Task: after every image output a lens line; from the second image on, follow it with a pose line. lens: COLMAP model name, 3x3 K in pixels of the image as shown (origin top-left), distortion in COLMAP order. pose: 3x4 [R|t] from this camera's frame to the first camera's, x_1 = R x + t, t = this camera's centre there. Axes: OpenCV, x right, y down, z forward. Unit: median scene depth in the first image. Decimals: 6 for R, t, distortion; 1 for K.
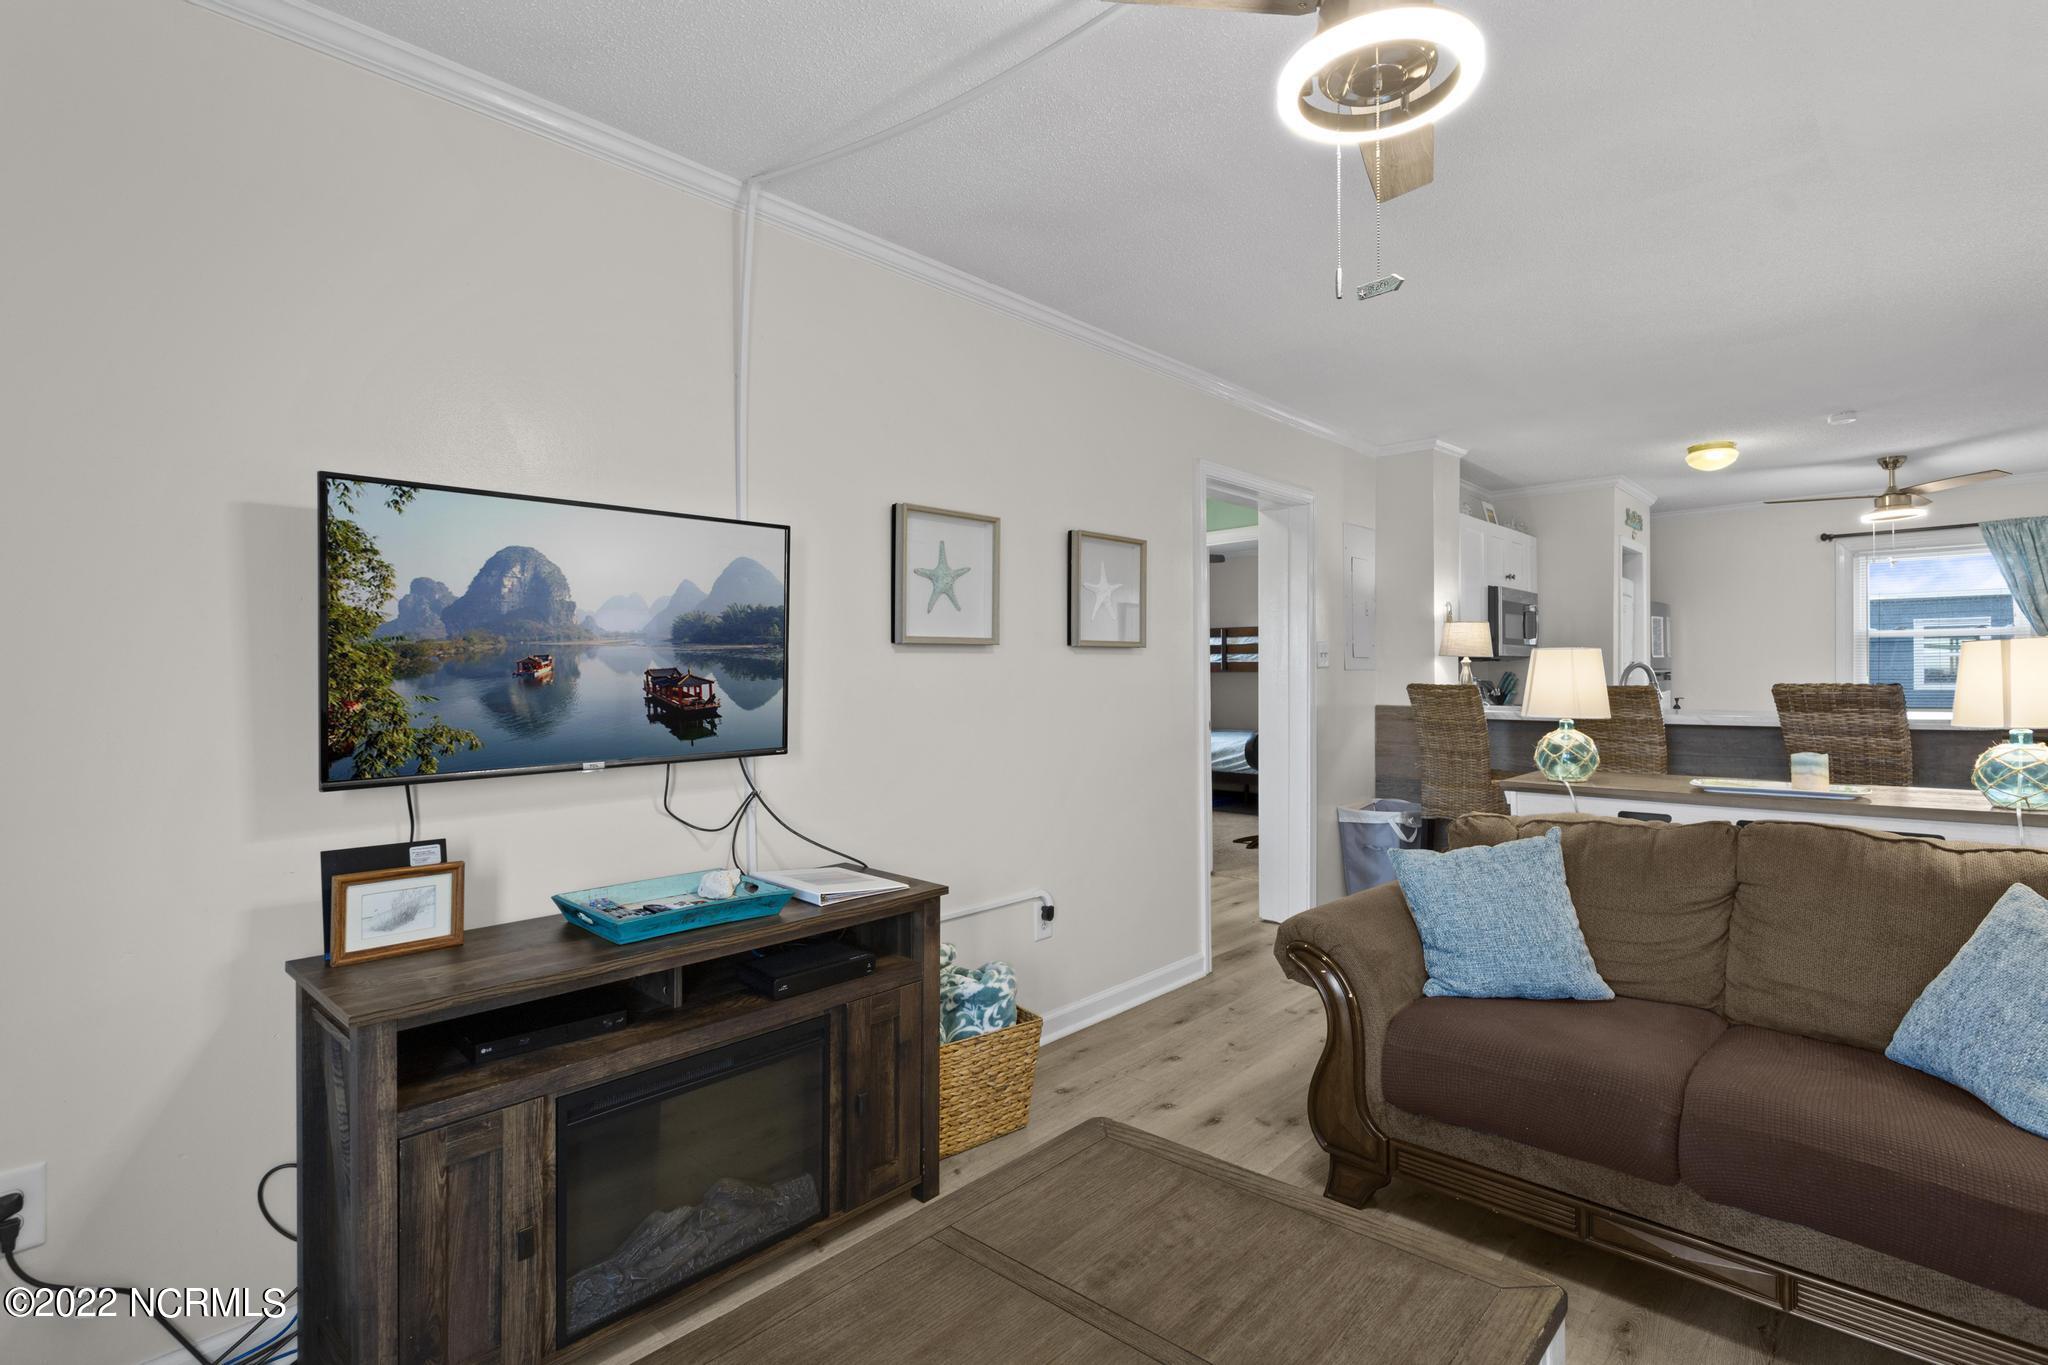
lens RADIAL K [[993.1, 0, 1020.7], [0, 993.1, 679.5], [0, 0, 1]] dist [-0.000686, -0.000101]
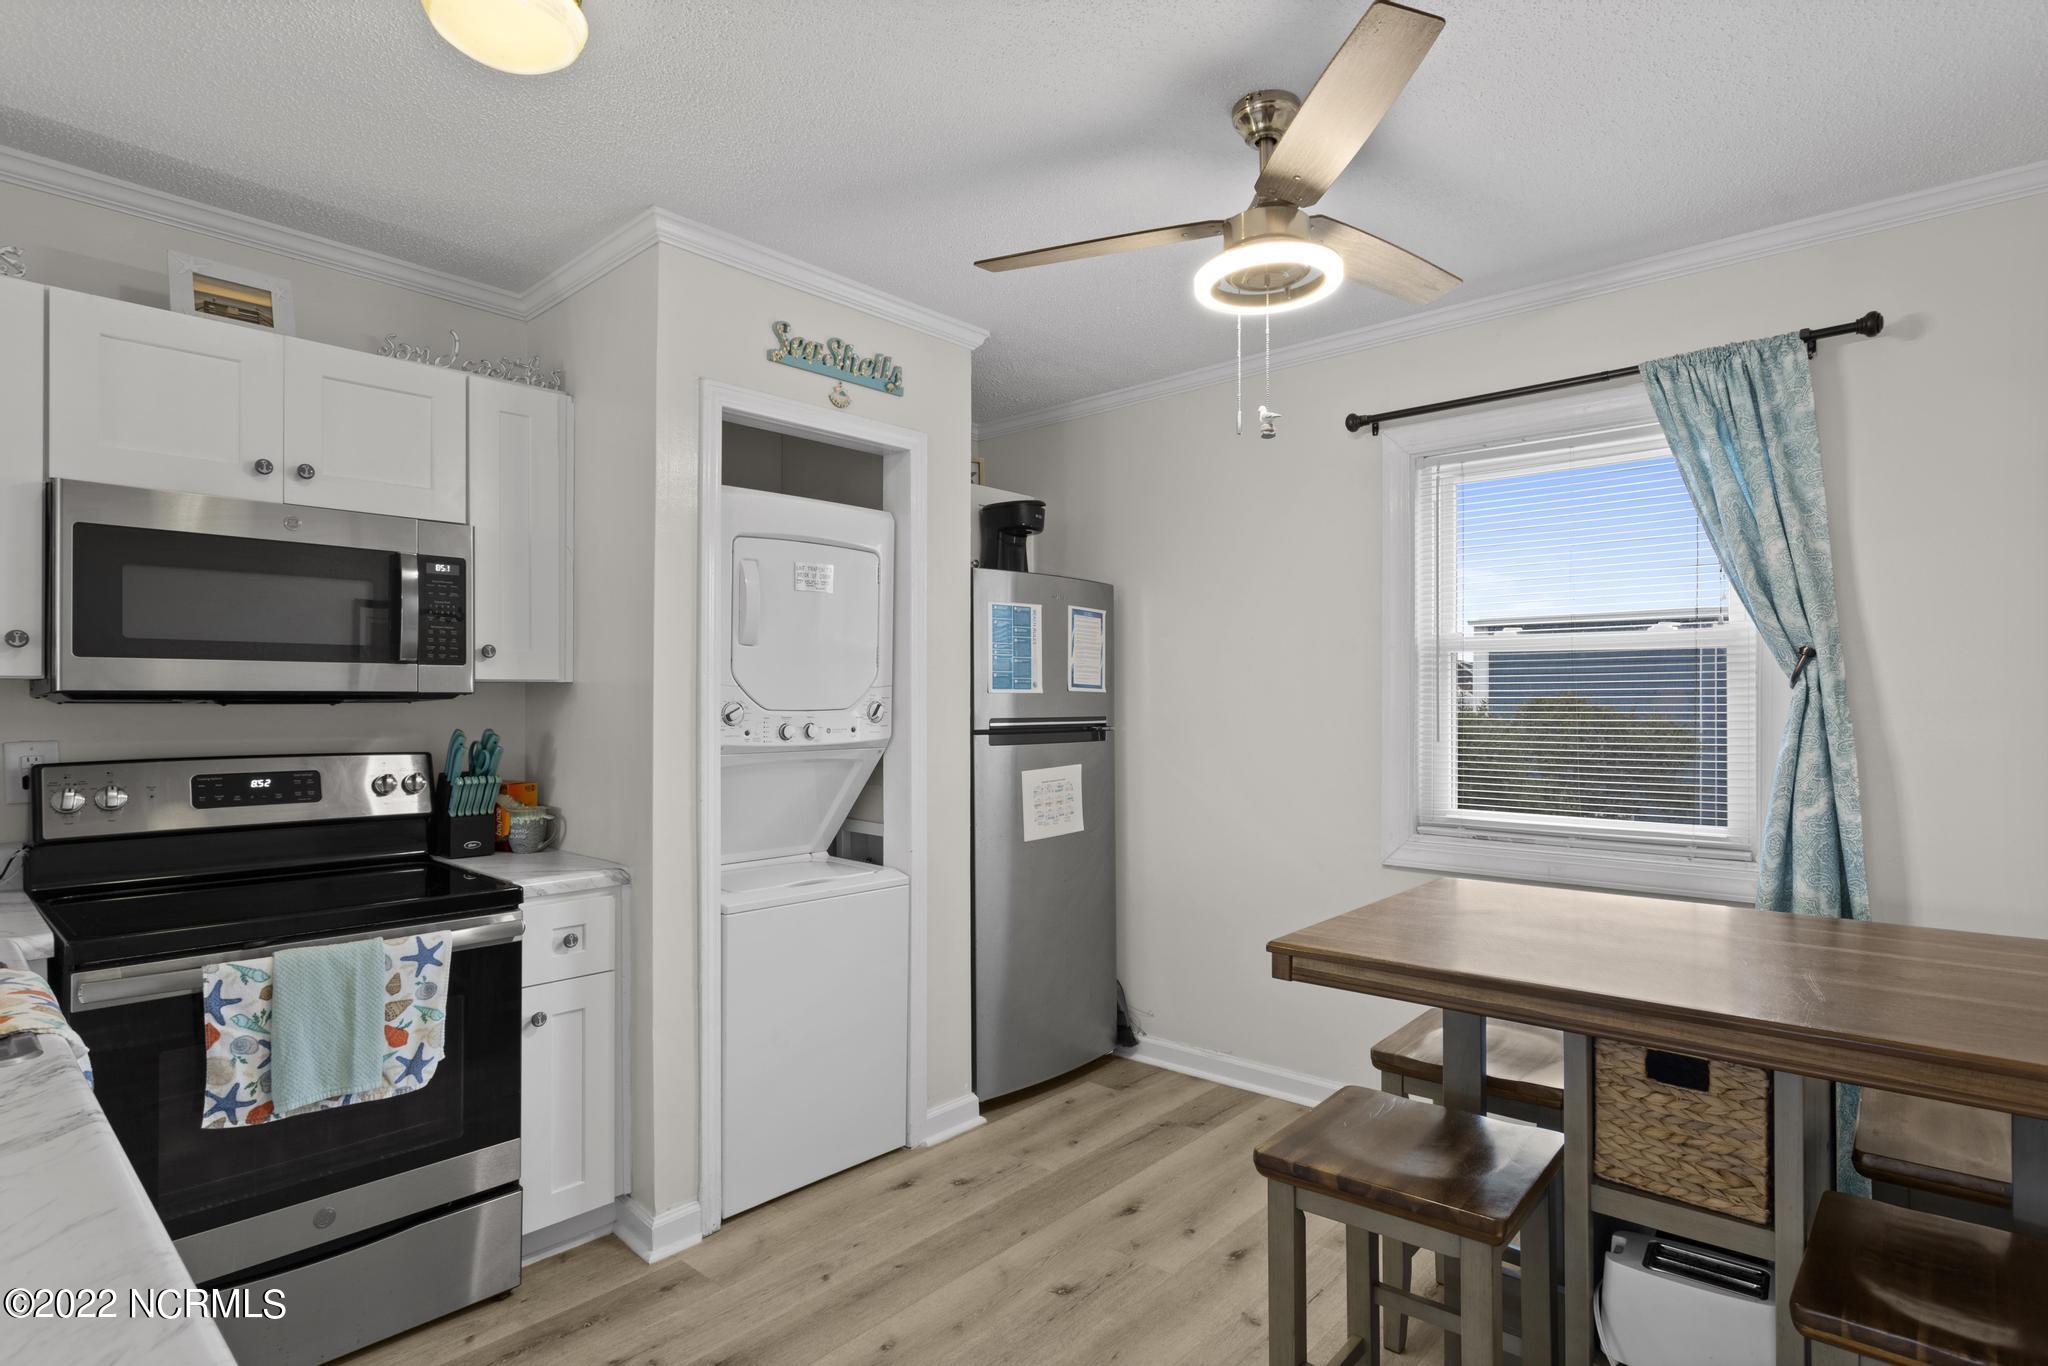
lens RADIAL K [[1060.3, 0, 1058.4], [0, 1060.3, 683.5], [0, 0, 1]] dist [-0.031890, 0.013857]
pose [[0.999317, 0.008683, 0.035906, 1.012138], [-0.008028, 0.999800, -0.018336, -0.028448], [-0.036058, 0.018035, 0.999187, 0.831442]]
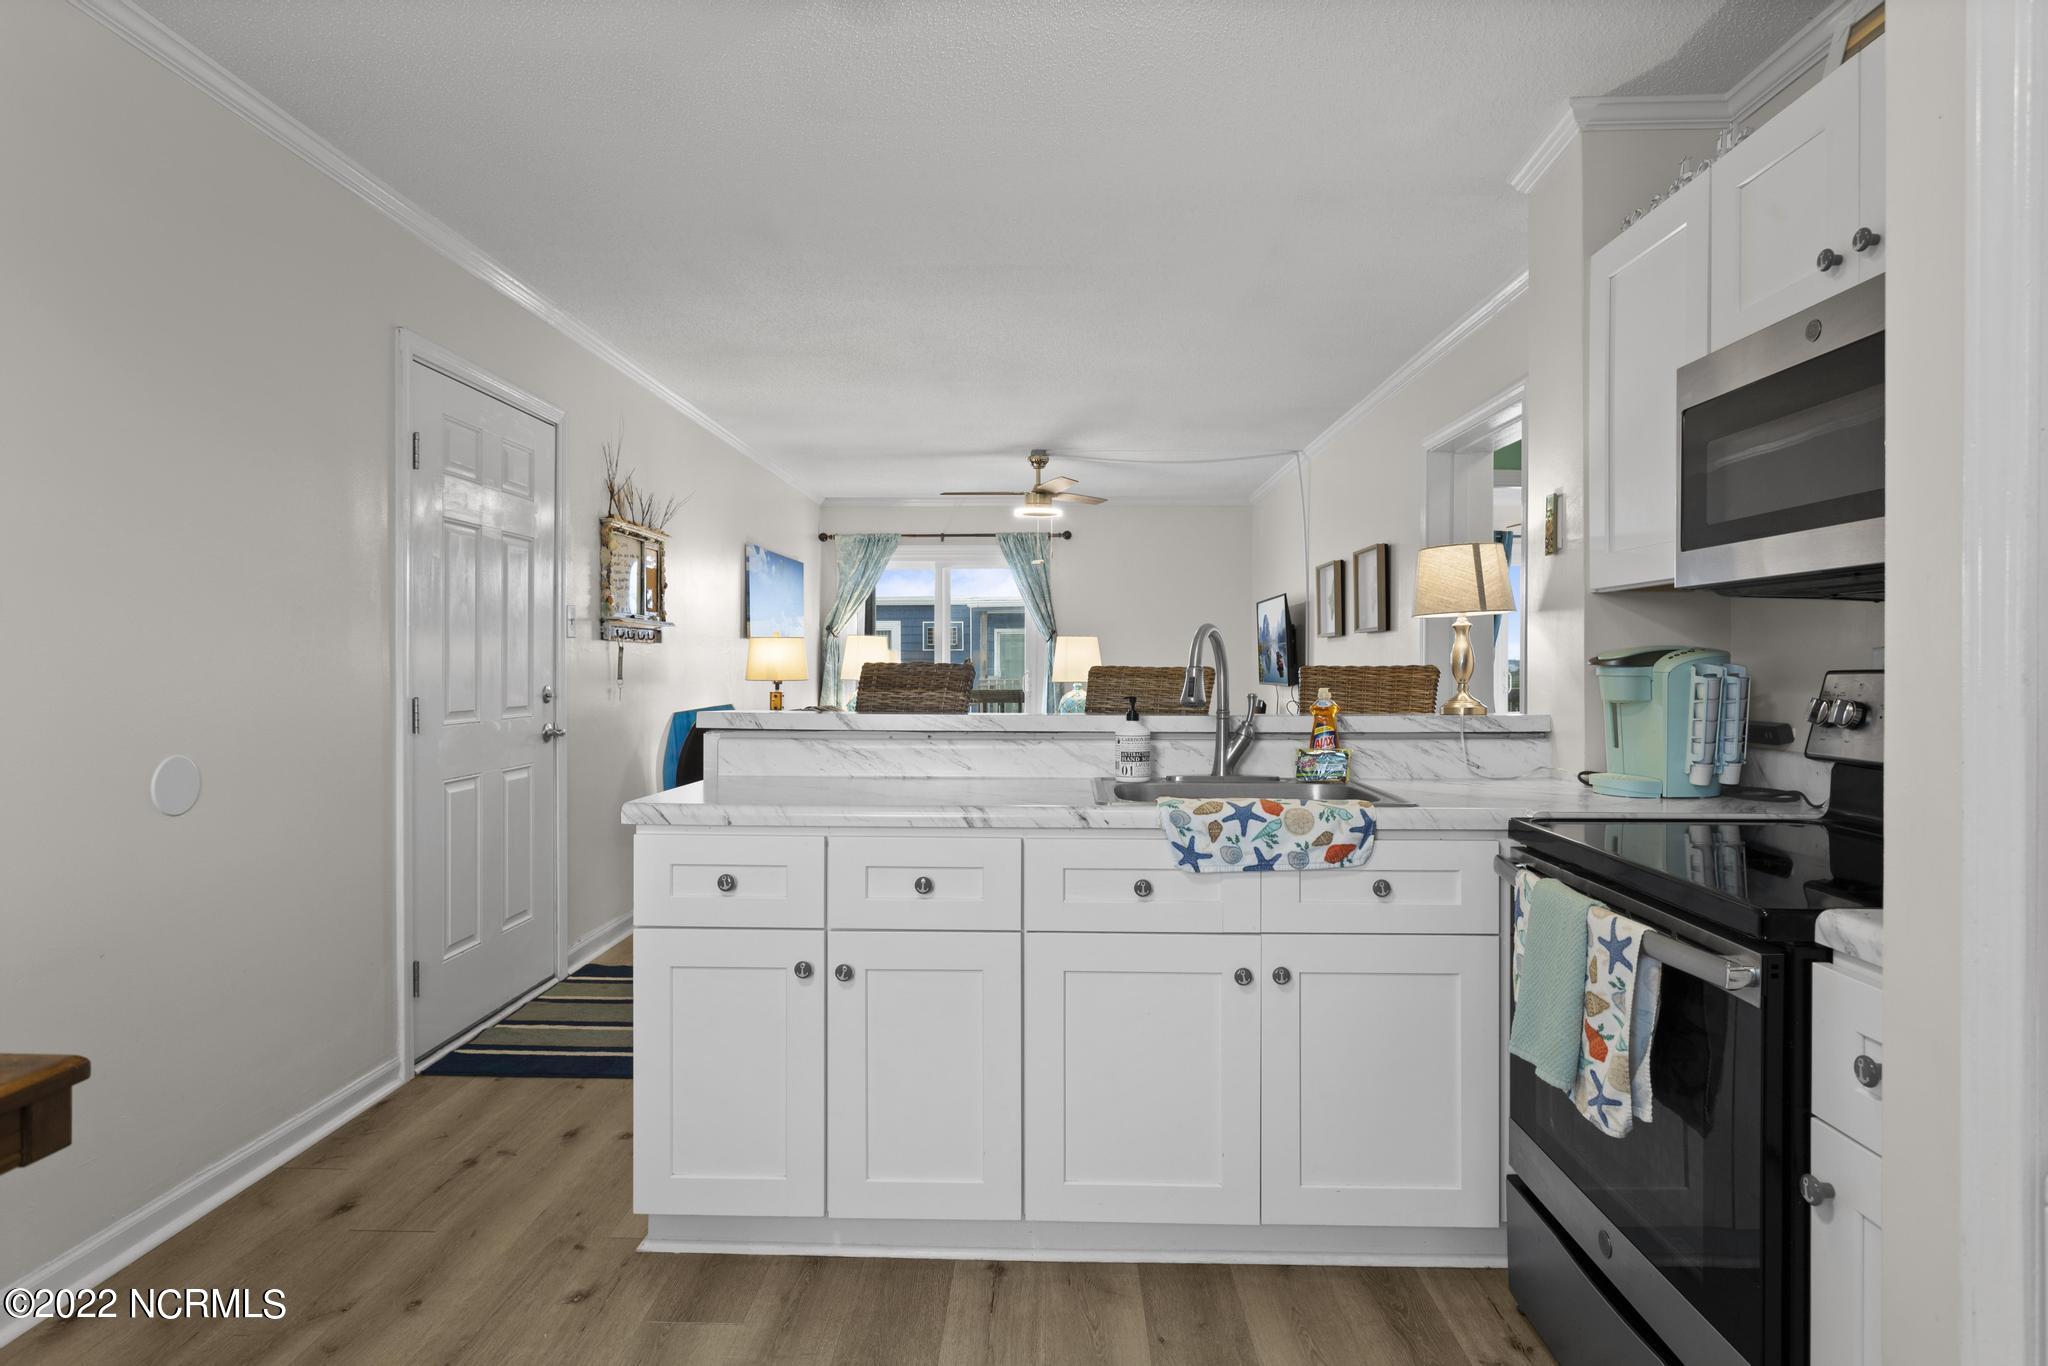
lens RADIAL K [[1112.5, 0, 1024.0], [0, 1112.5, 683.0], [0, 0, 1]] dist [0.000723, 0.000073]
pose [[-0.756594, 0.017310, -0.653655, 1.106095], [-0.000542, 0.999633, 0.027099, -0.004236], [0.653884, 0.020858, -0.756307, 1.441499]]
